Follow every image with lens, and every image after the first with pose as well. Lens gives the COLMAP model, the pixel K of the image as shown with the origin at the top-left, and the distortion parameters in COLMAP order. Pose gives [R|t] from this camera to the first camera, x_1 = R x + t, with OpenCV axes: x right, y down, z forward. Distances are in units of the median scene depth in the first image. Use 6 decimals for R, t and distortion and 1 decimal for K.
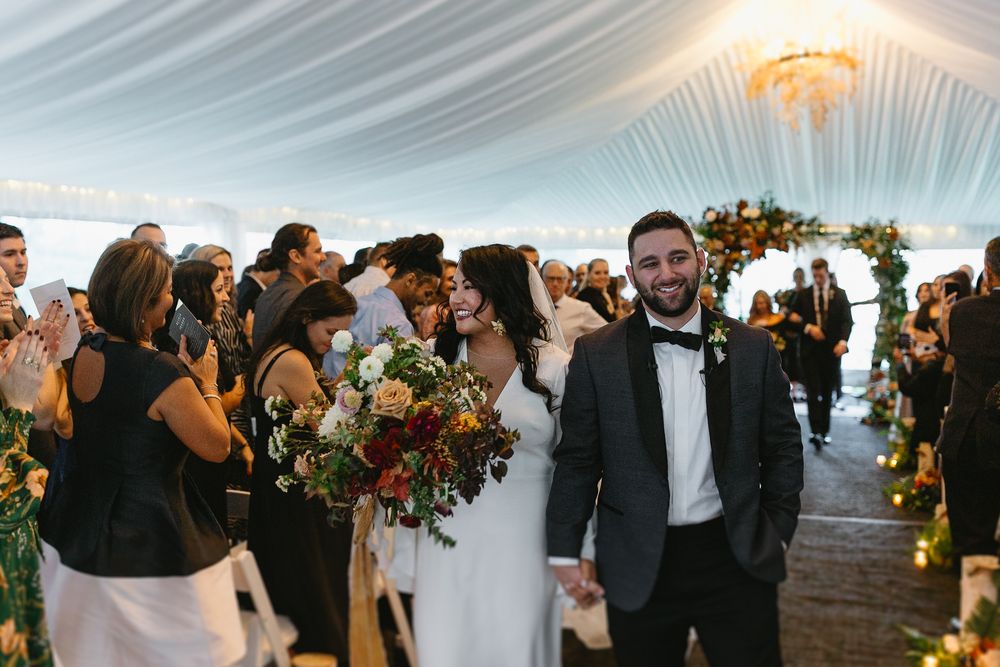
lens RADIAL K [[958.1, 0, 483.3], [0, 958.1, 330.9], [0, 0, 1]] dist [-0.016457, 0.071696]
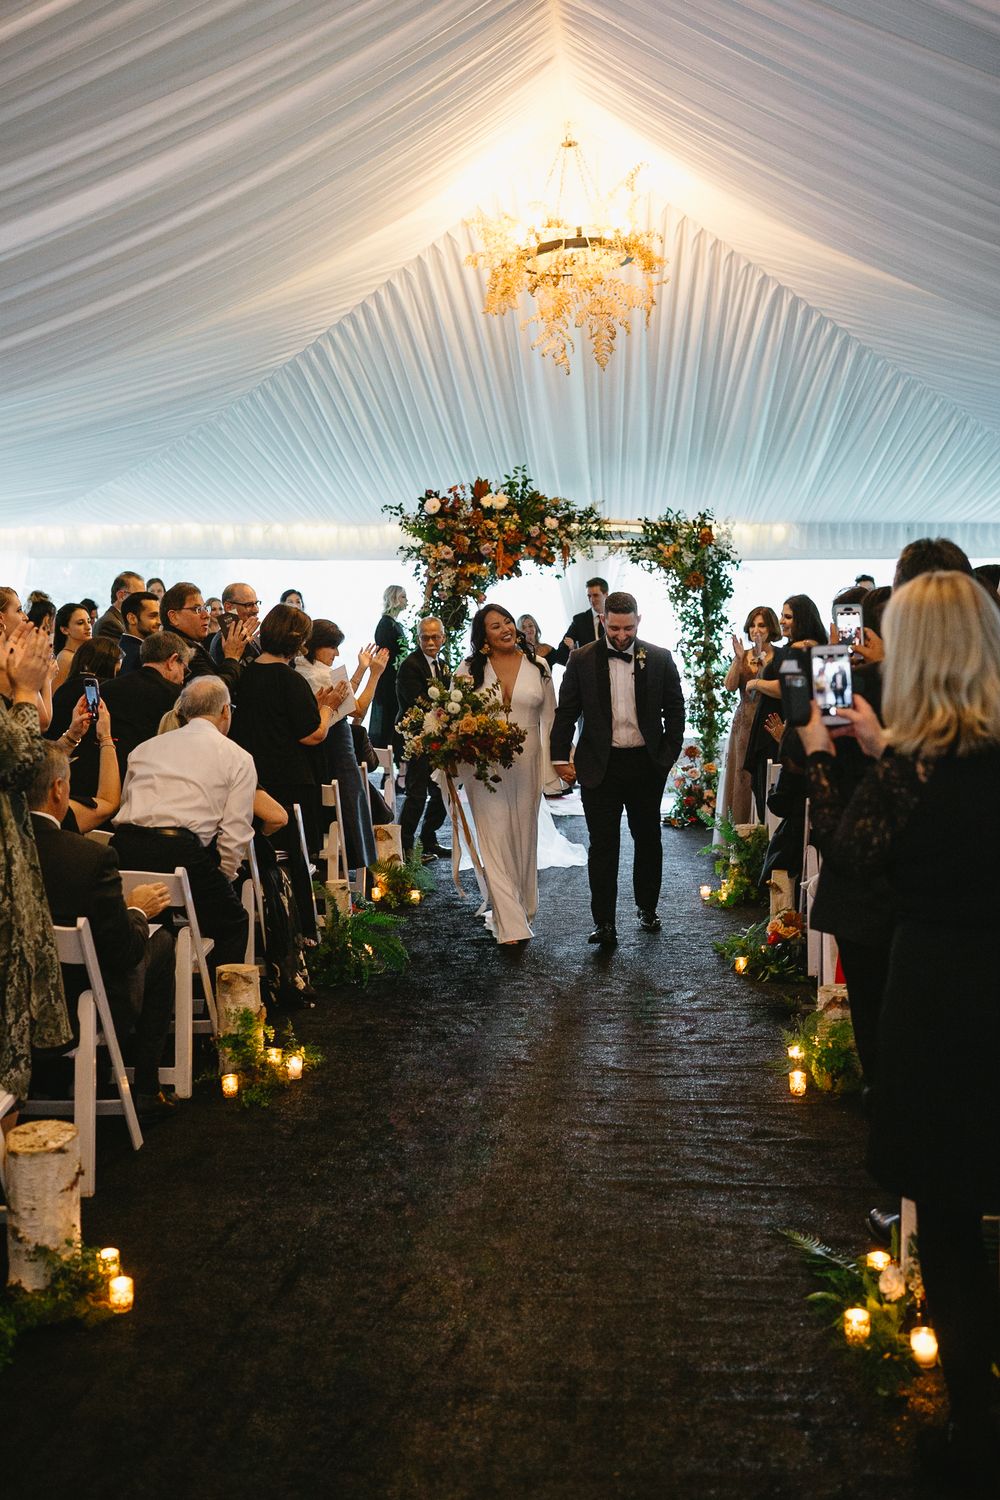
lens RADIAL K [[1437.1, 0, 503.3], [0, 1437.1, 690.5], [0, 0, 1]] dist [-0.016457, 0.071696]
pose [[0.959952, -0.027386, 0.278822, 0.021200], [0.025697, 0.999623, 0.009712, -0.008986], [-0.278983, -0.002158, 0.960294, 0.103065]]
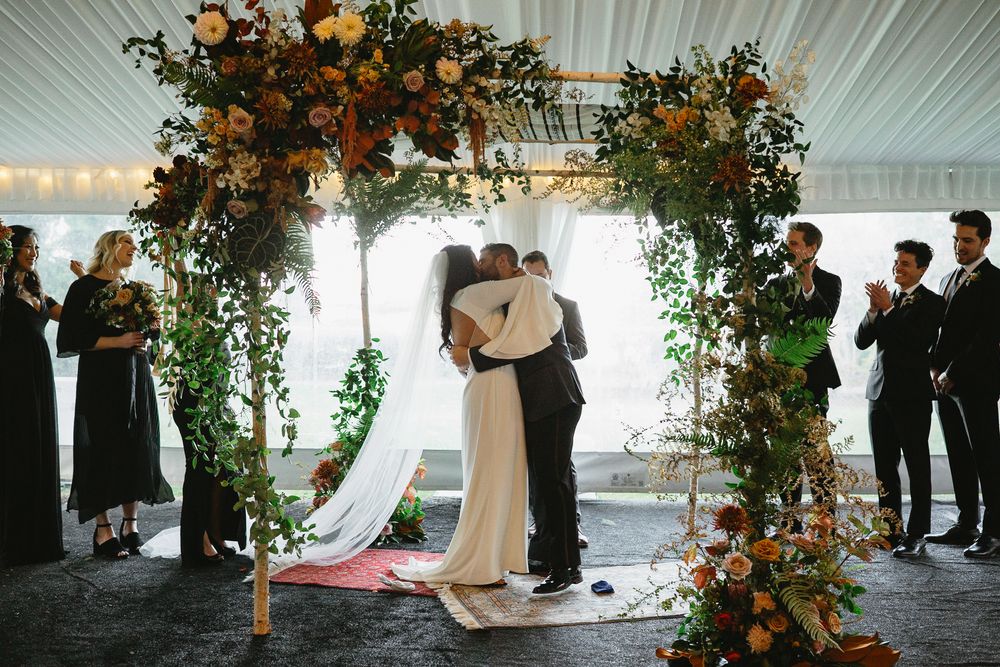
lens RADIAL K [[958.1, 0, 483.3], [0, 958.1, 330.9], [0, 0, 1]] dist [-0.016457, 0.071696]
pose [[0.956604, -0.012475, 0.291125, 0.247257], [0.026425, 0.998680, -0.044037, -0.005203], [-0.290191, 0.049819, 0.955671, 0.729489]]
